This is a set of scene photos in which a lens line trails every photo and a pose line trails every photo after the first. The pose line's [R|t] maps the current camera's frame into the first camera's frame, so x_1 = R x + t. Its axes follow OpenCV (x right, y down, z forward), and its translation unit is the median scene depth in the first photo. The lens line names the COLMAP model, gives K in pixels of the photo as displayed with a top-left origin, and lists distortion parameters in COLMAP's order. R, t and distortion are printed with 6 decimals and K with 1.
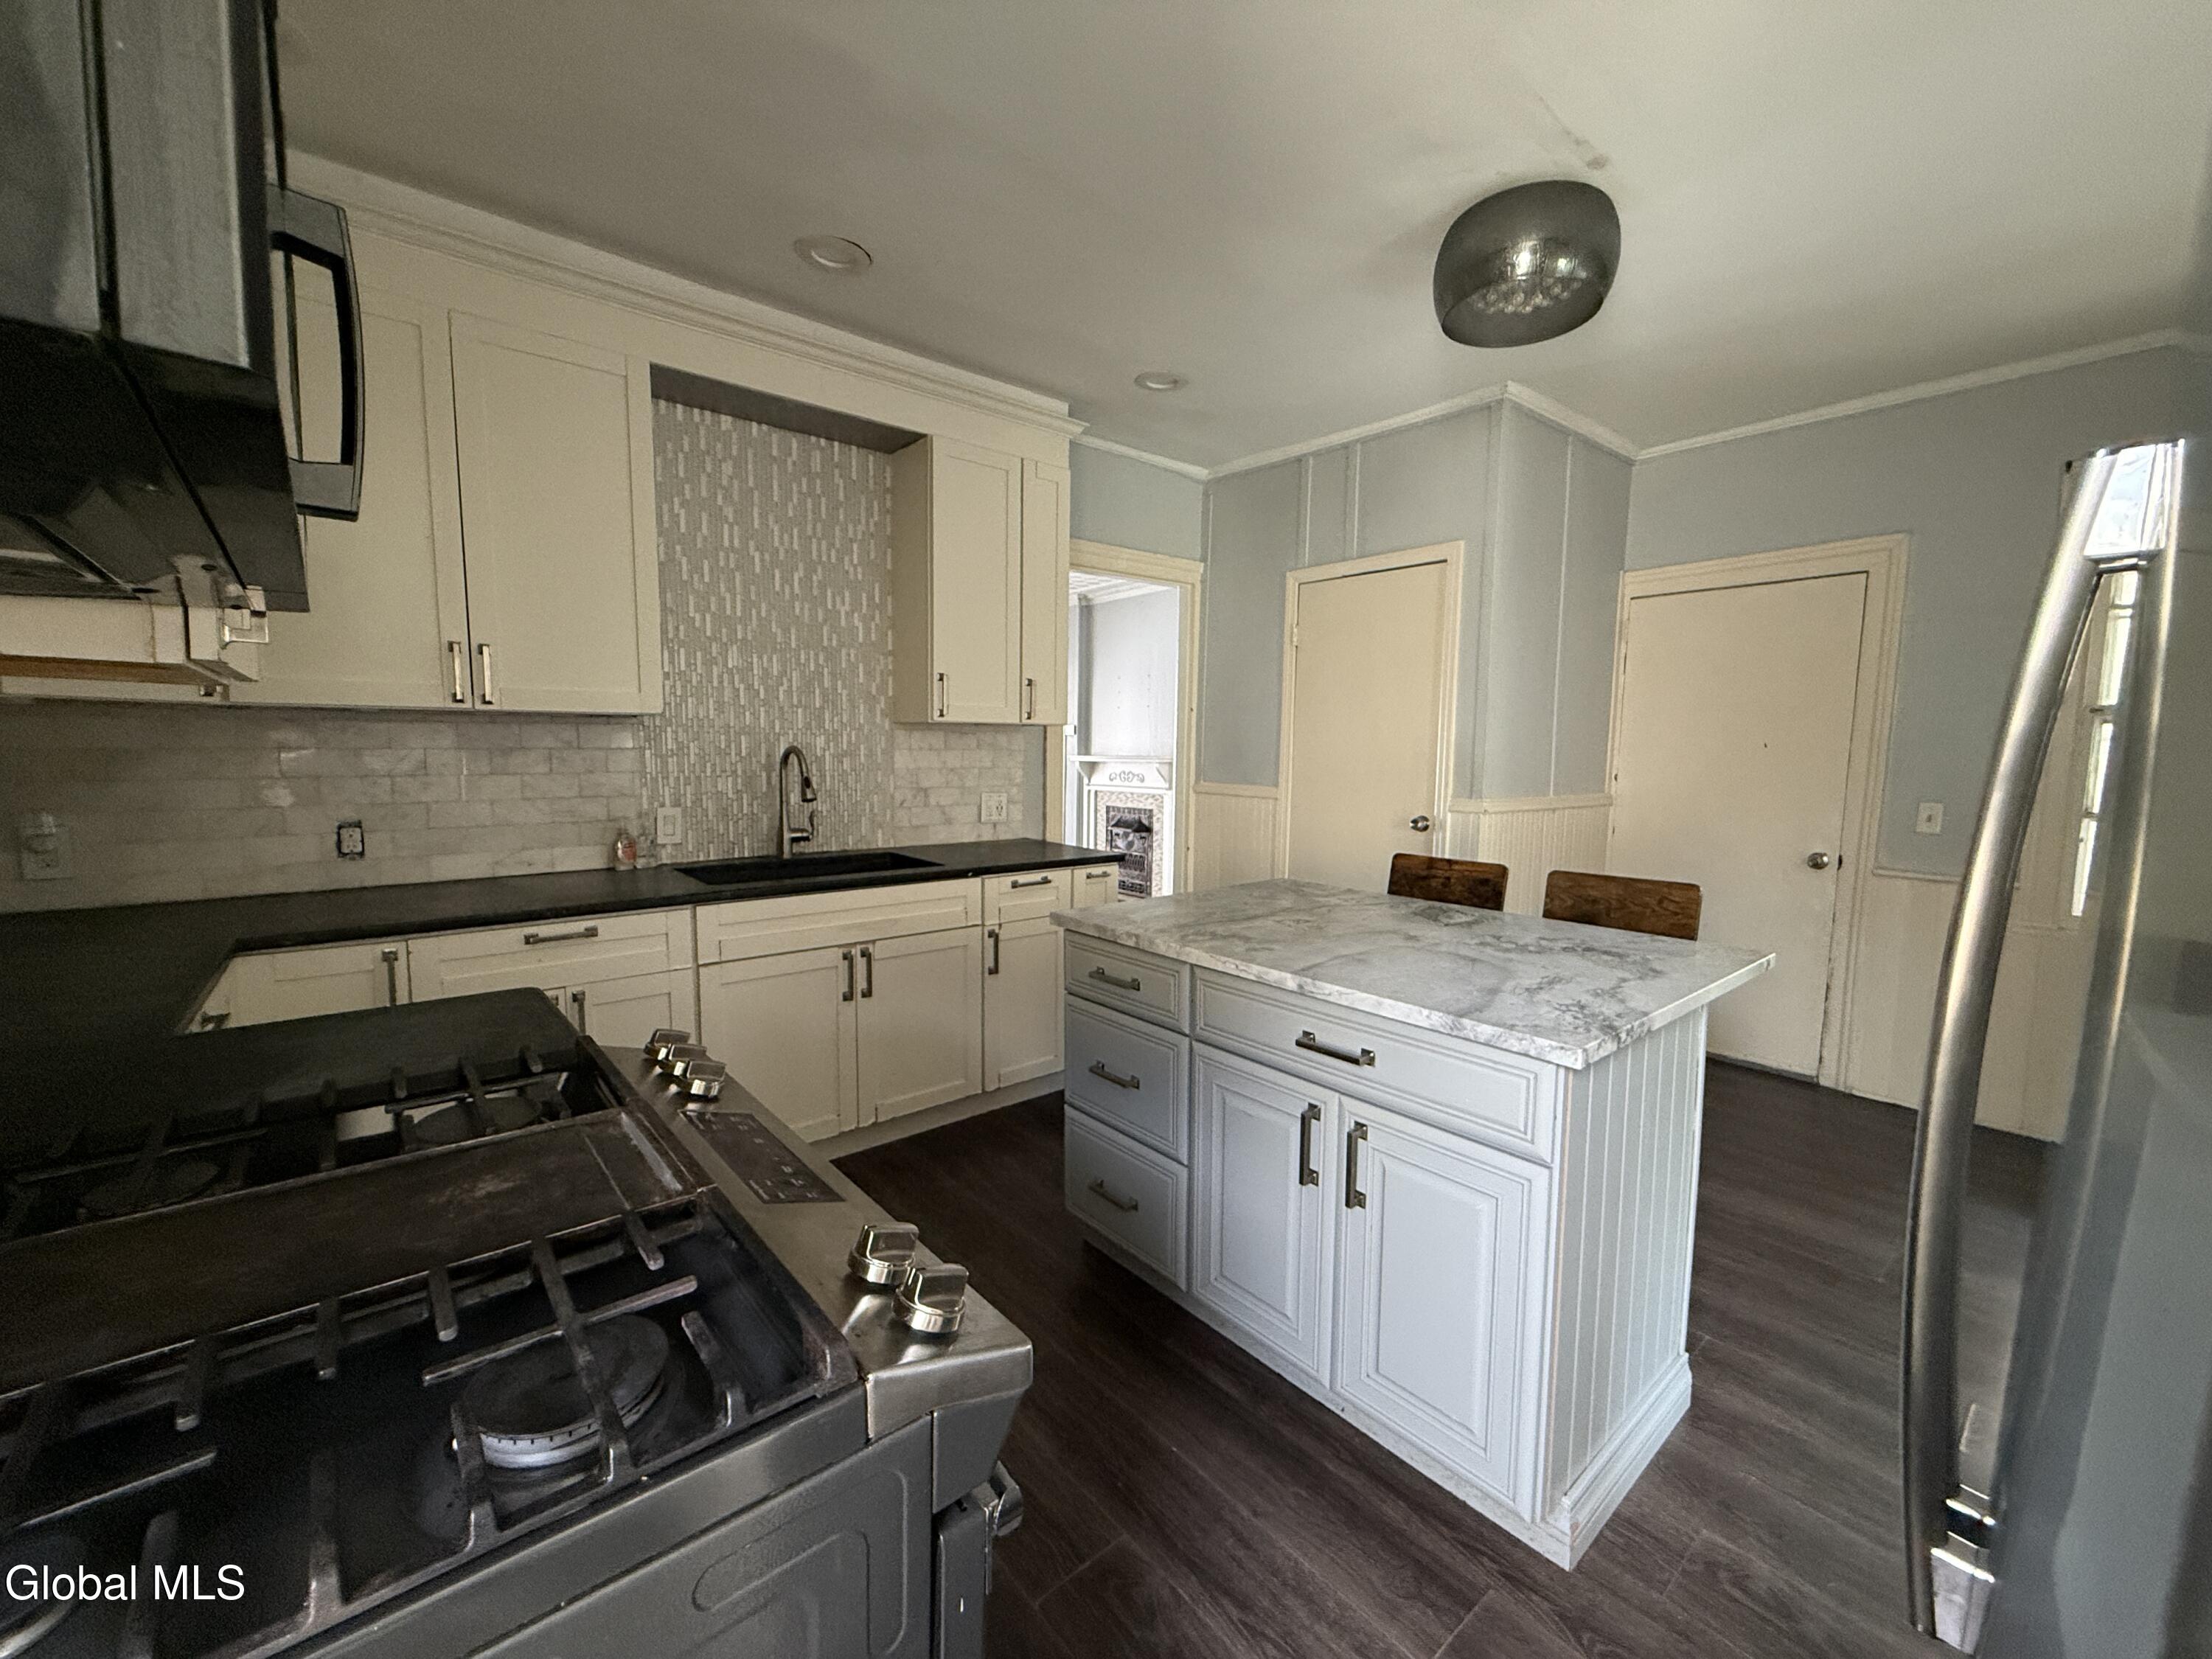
lens RADIAL K [[887.3, 0, 1101.7], [0, 887.3, 829.9], [0, 0, 1]] dist [0.000904, -0.000212]
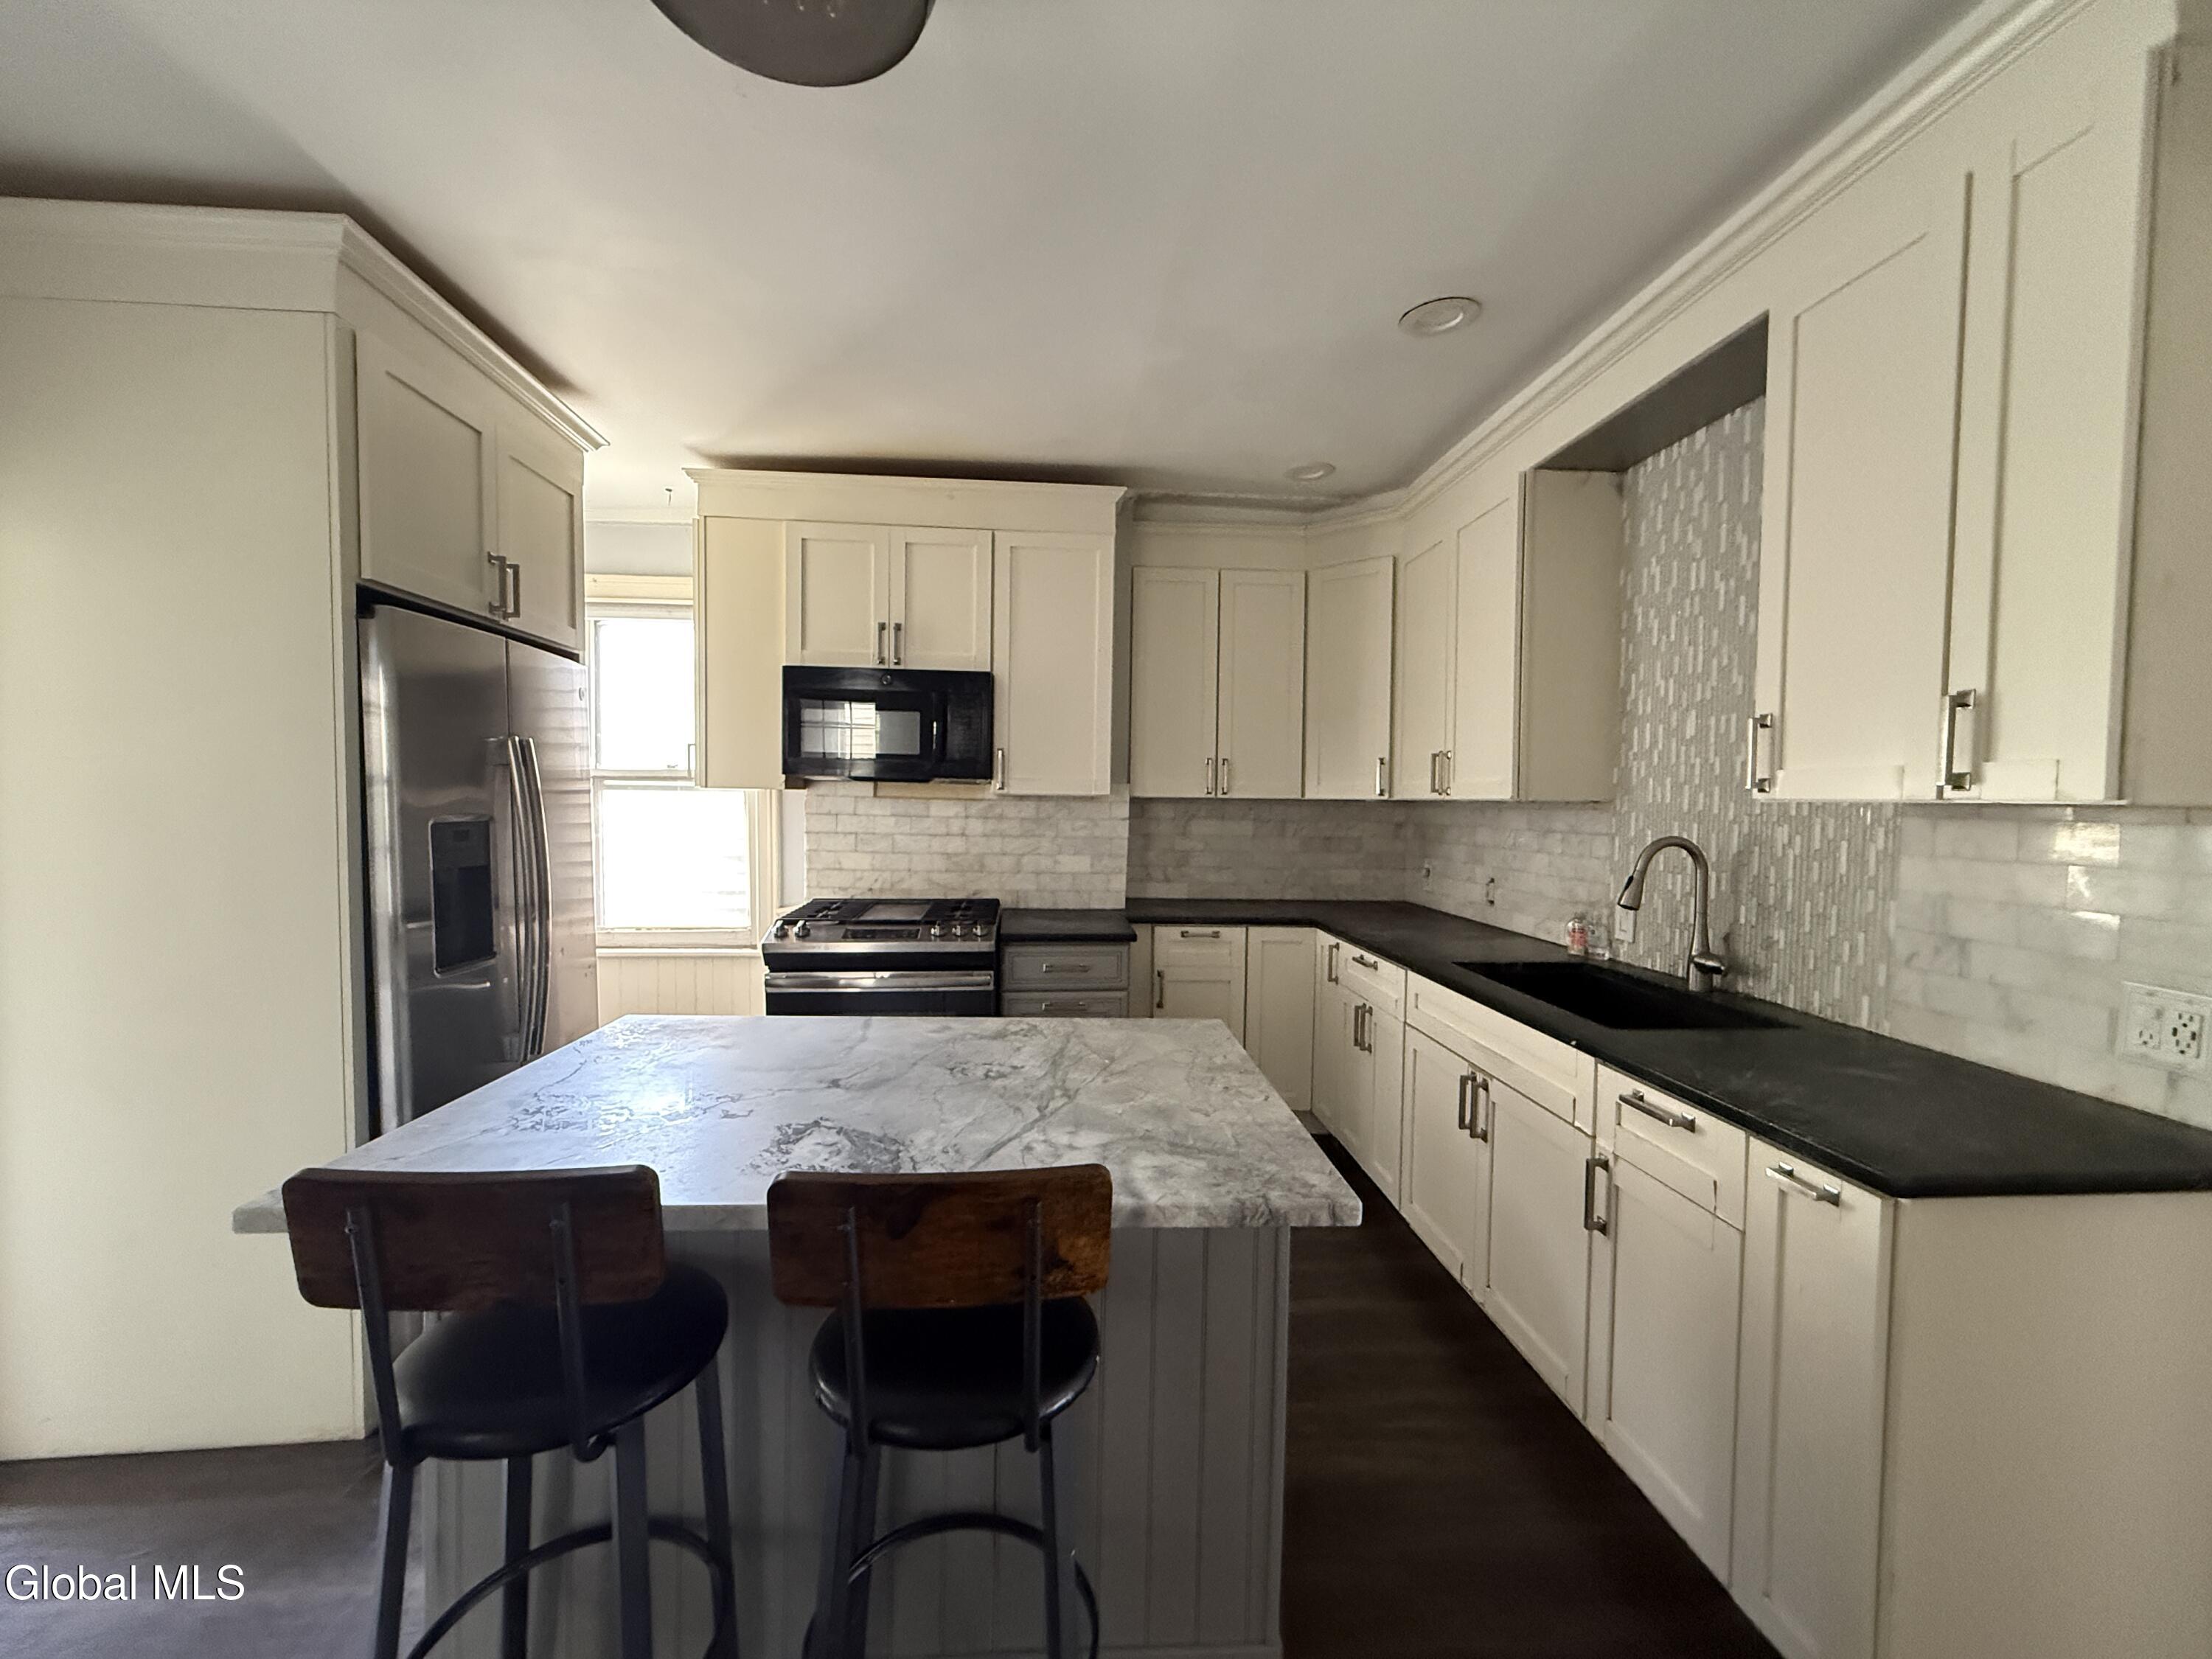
lens RADIAL K [[887.3, 0, 1104.6], [0, 887.3, 834.4], [0, 0, 1]] dist [0.000904, -0.000212]
pose [[-0.585642, 0.014204, -0.810445, 0.540422], [-0.100756, 0.990816, 0.090173, -0.116289], [0.804283, 0.134466, -0.578833, 1.051457]]
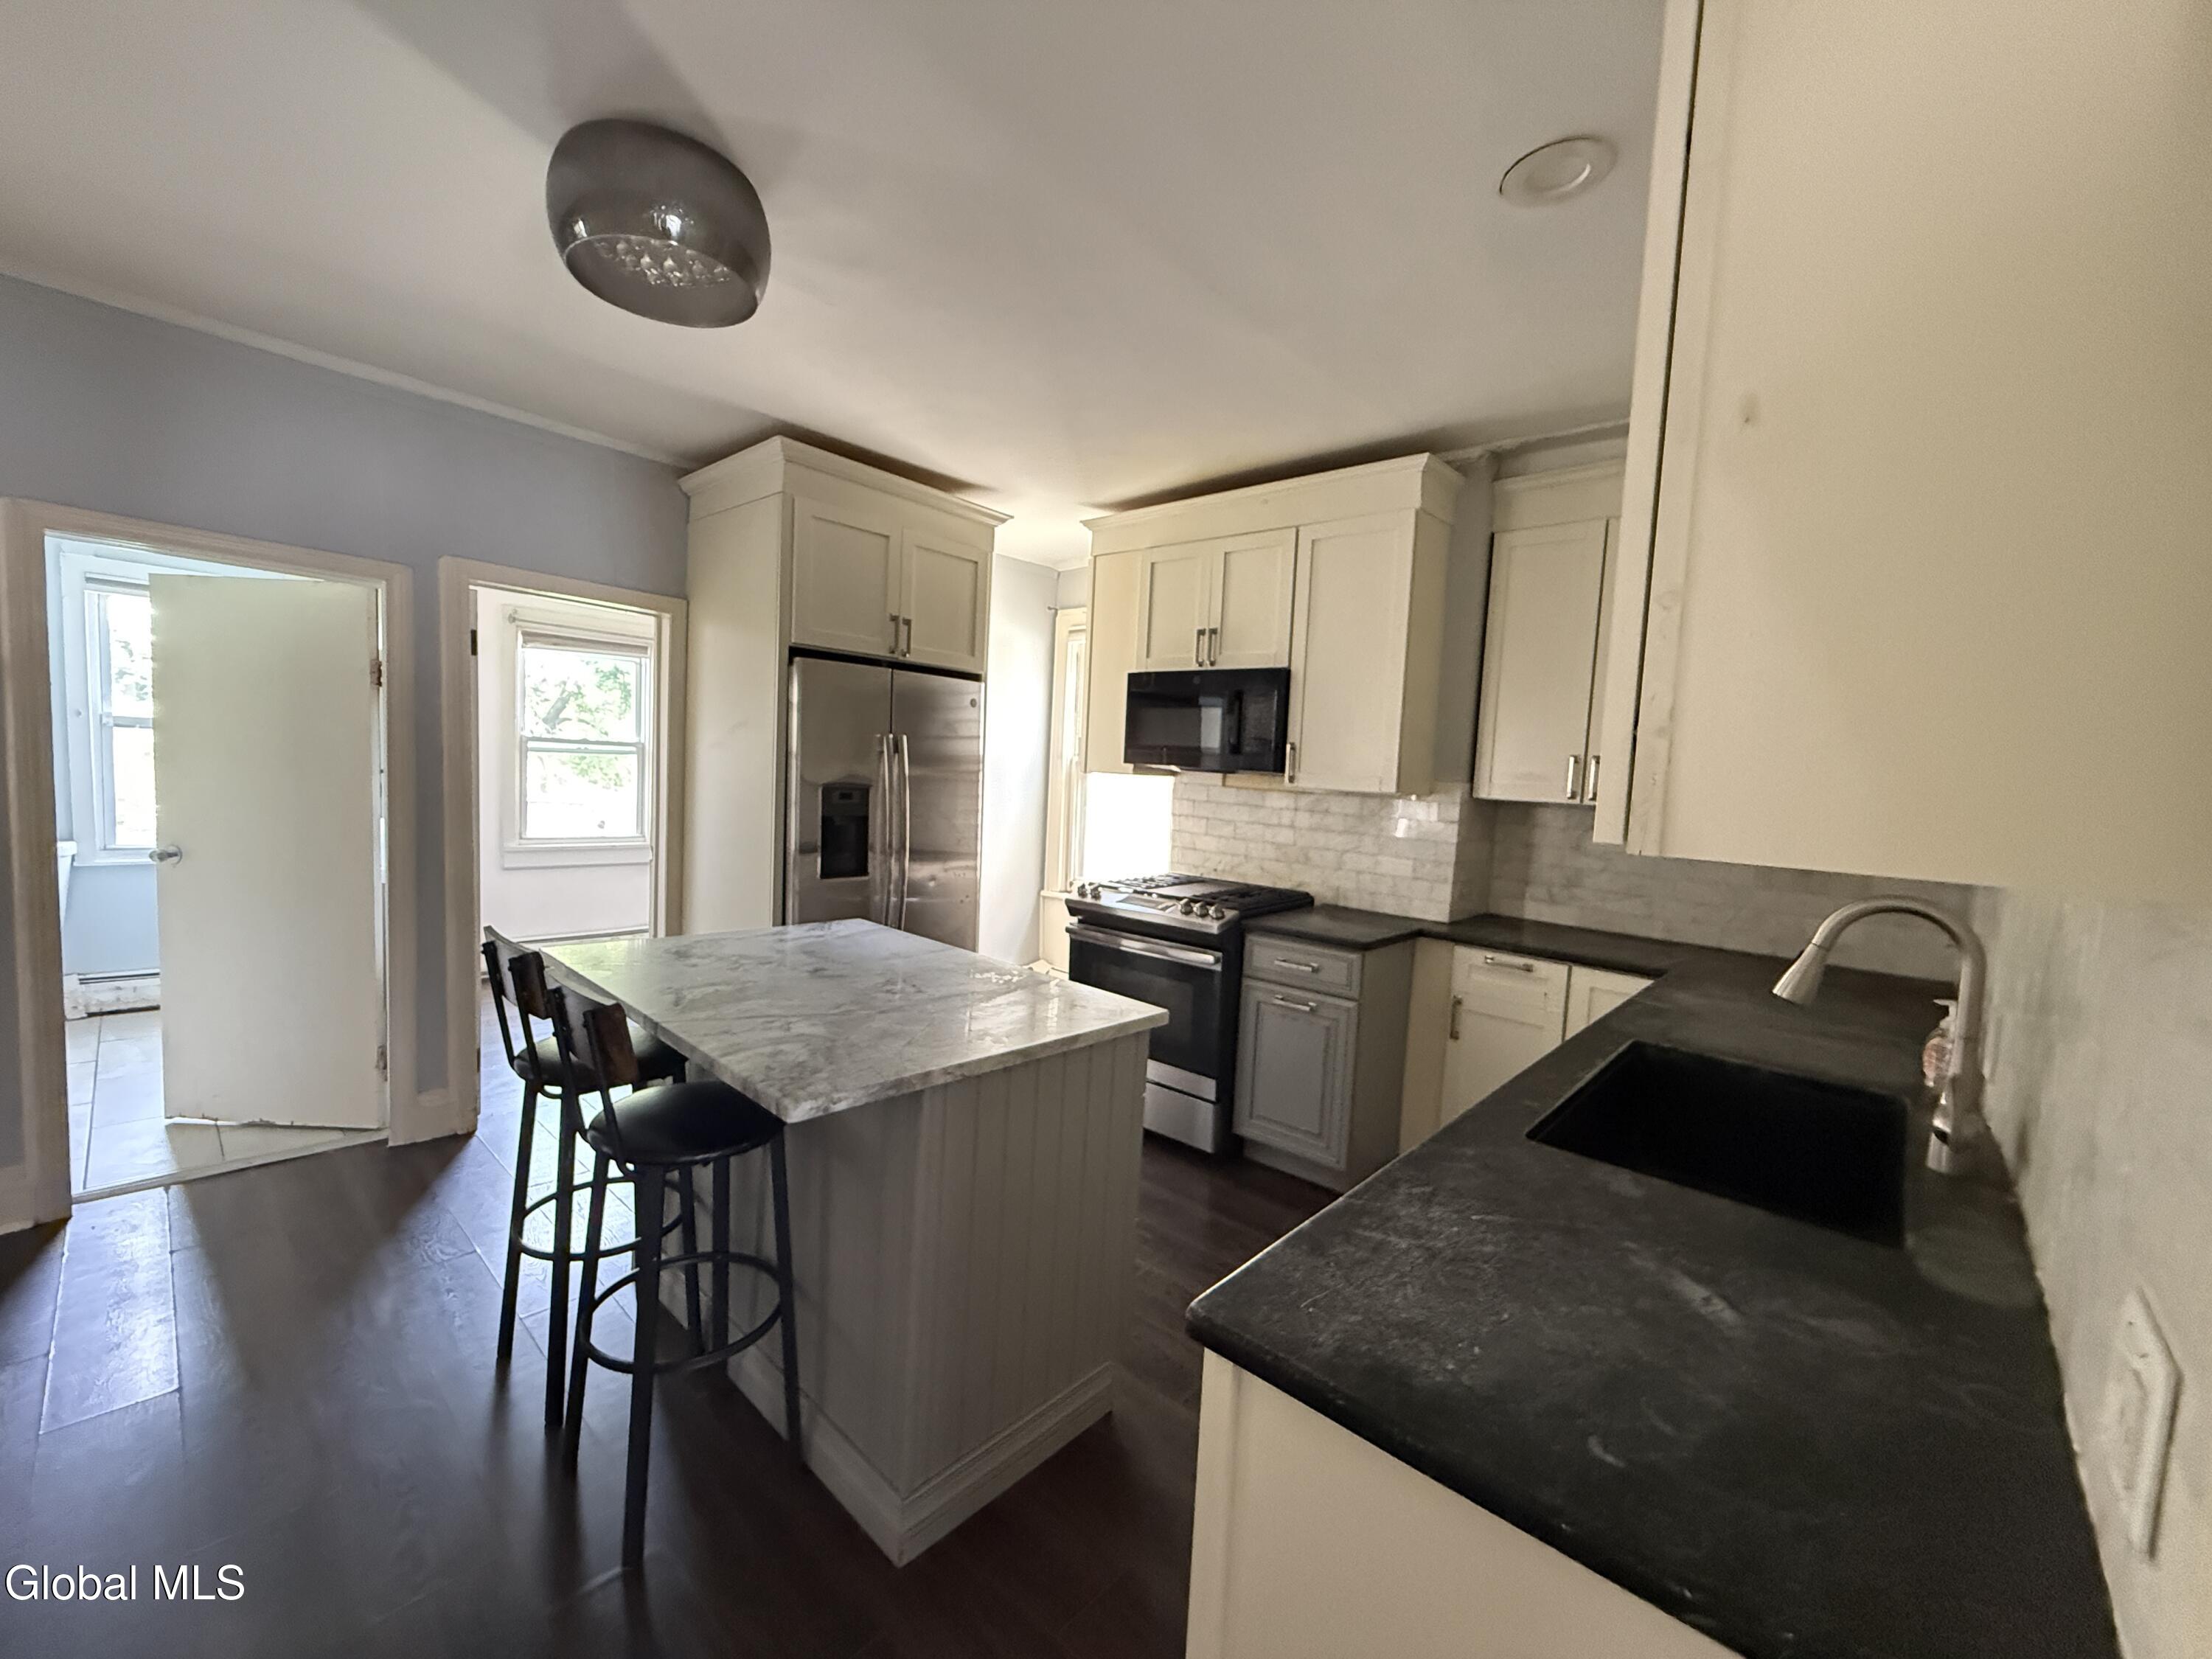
lens RADIAL K [[887.3, 0, 1093.8], [0, 887.3, 837.3], [0, 0, 1]] dist [0.000904, -0.000212]
pose [[-0.989459, -0.051886, -0.135201, 0.112258], [-0.075494, 0.981523, 0.175819, -0.170145], [0.123580, 0.184173, -0.975094, 1.375482]]
